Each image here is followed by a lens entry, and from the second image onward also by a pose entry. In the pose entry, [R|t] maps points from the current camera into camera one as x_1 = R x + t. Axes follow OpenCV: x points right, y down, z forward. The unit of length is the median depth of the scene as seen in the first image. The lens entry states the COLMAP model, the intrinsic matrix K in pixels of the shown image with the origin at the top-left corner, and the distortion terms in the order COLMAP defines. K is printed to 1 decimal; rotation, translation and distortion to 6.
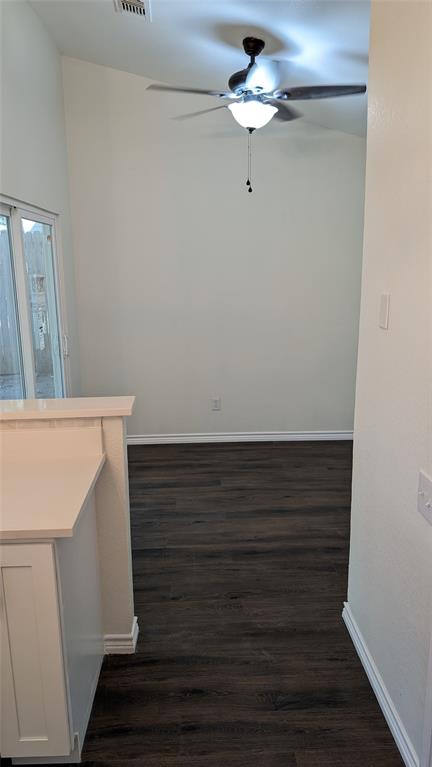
lens RADIAL K [[563.7, 0, 216.0], [0, 563.7, 383.5], [0, 0, 1]] dist [0.007000, -0.005226]
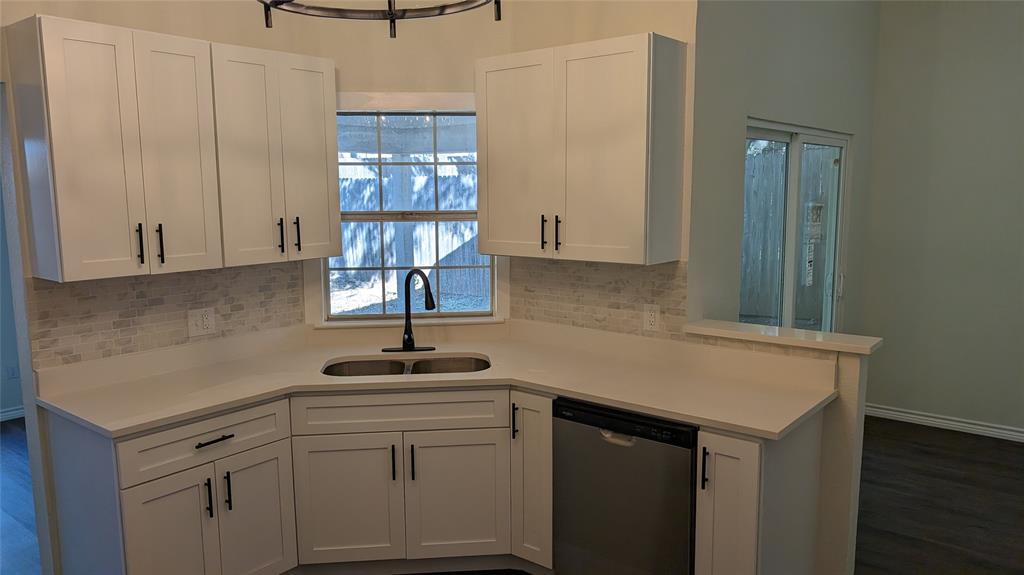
lens RADIAL K [[752.5, 0, 512.0], [0, 752.5, 287.5], [0, 0, 1]] dist [0.007000, -0.005226]
pose [[0.747696, 0.100248, -0.656431, 0.136274], [-0.145771, 0.989205, -0.014970, 0.031477], [0.647844, 0.106882, 0.754238, -0.225142]]
